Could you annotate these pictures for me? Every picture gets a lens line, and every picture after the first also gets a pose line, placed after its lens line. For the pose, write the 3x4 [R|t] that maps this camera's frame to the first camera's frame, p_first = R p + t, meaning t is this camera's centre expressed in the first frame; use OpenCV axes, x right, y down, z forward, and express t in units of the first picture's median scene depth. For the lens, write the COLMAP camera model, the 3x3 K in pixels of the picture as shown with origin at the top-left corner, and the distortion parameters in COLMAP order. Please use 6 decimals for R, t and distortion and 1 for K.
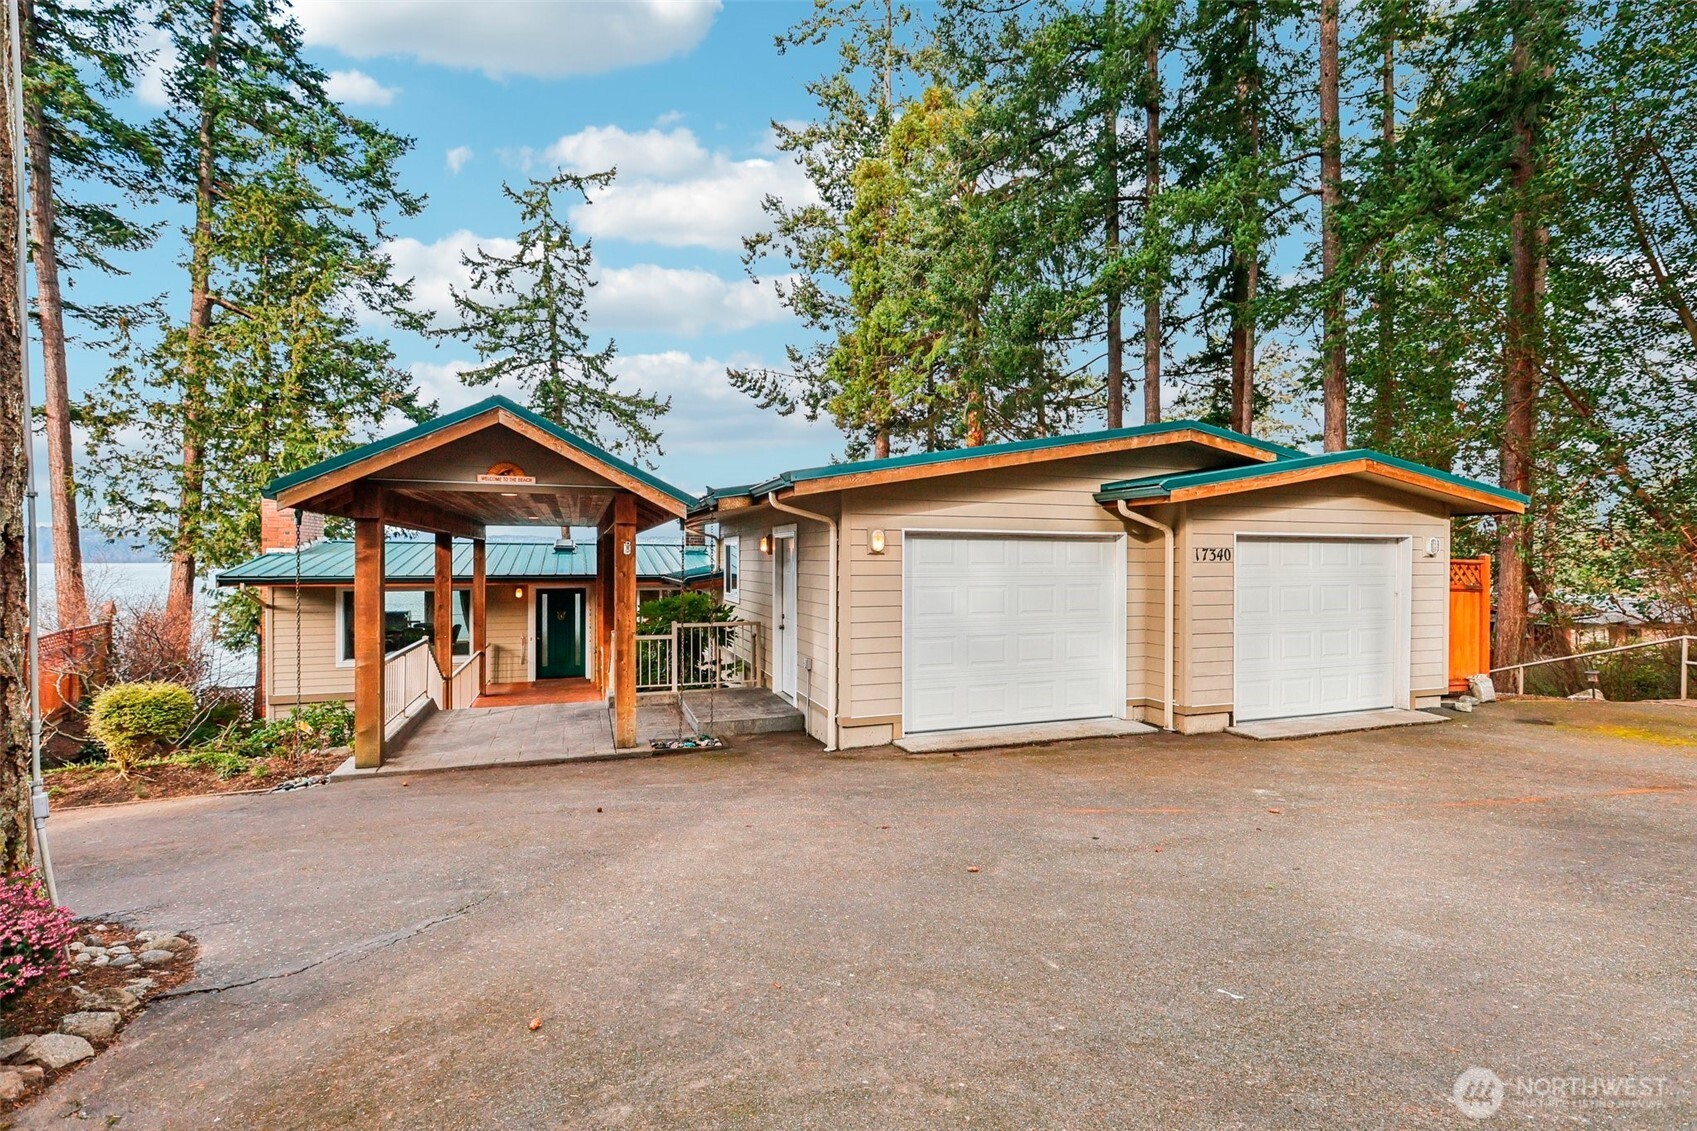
lens RADIAL K [[756.6, 0, 840.8], [0, 756.6, 566.1], [0, 0, 1]] dist [0.003589, 0.000662]
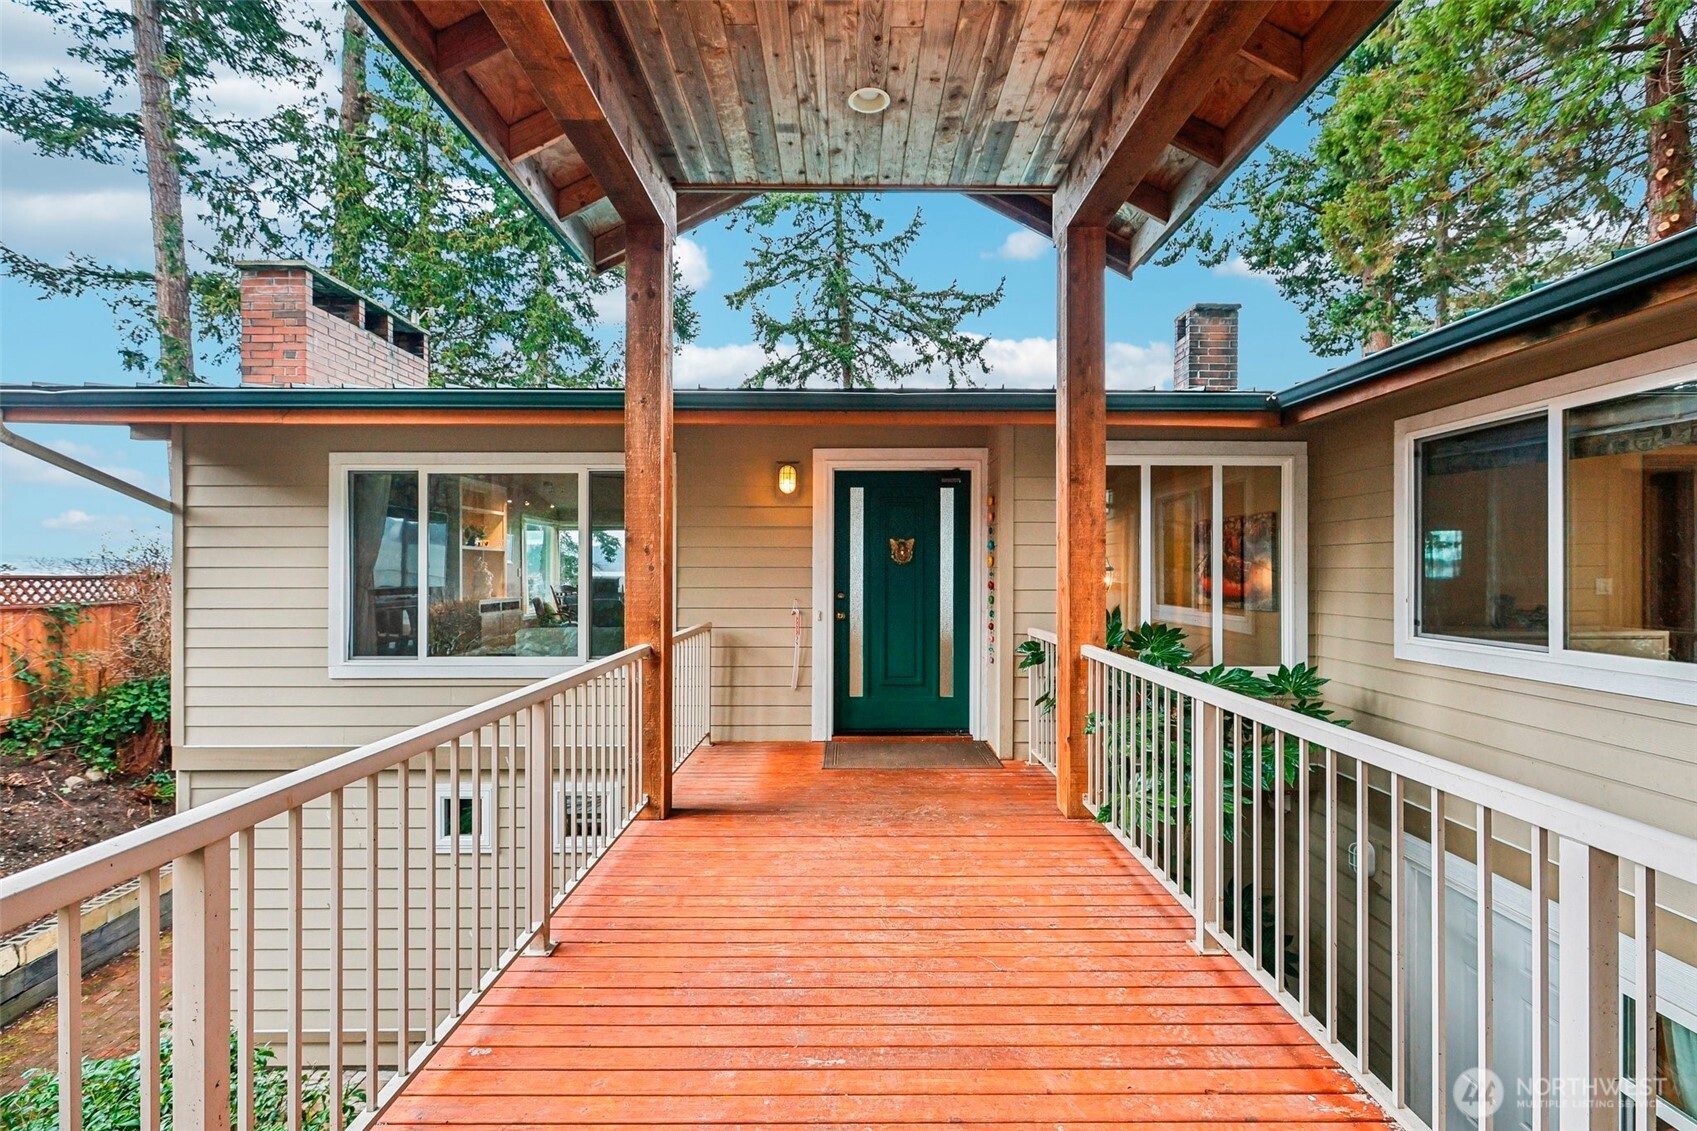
lens RADIAL K [[756.6, 0, 851.0], [0, 756.6, 567.9], [0, 0, 1]] dist [0.003589, 0.000662]
pose [[0.945653, -0.001907, -0.325171, -0.281602], [0.000239, 0.999987, -0.005168, 0.074956], [0.325177, 0.004810, 0.945641, 0.673425]]
